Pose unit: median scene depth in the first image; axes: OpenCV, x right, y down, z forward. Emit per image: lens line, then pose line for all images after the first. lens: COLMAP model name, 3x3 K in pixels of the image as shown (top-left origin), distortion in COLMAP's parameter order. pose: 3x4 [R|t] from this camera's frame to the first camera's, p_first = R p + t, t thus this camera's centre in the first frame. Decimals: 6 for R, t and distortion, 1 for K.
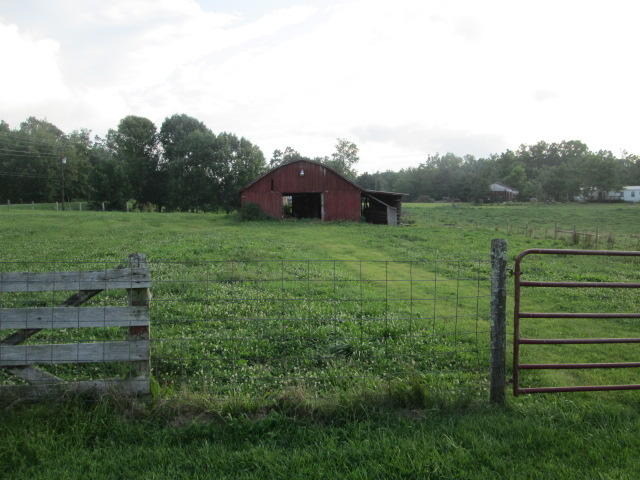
lens RADIAL K [[527.3, 0, 319.5], [0, 527.3, 243.0], [0, 0, 1]] dist [-0.041738, 0.015573]
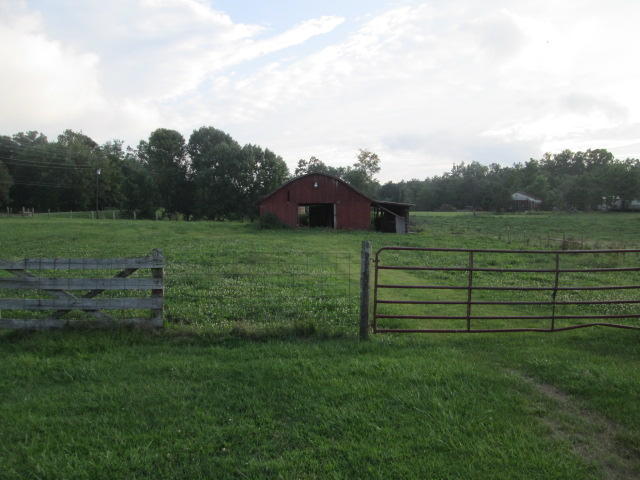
lens RADIAL K [[527.3, 0, 319.1], [0, 527.3, 239.1], [0, 0, 1]] dist [-0.041738, 0.015573]
pose [[0.998652, 0.003905, -0.051765, 0.011924], [-0.005095, 0.999726, -0.022868, 0.001107], [0.051662, 0.023101, 0.998397, -0.030572]]
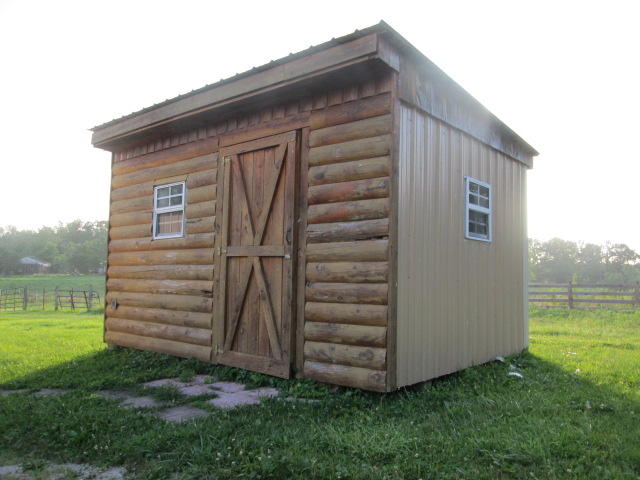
lens RADIAL K [[527.3, 0, 318.2], [0, 527.3, 239.9], [0, 0, 1]] dist [-0.041738, 0.015573]
pose [[0.700794, 0.042005, 0.712126, -0.026932], [0.057774, 0.991644, -0.115348, 0.019165], [-0.711020, 0.121978, 0.692511, -0.300264]]
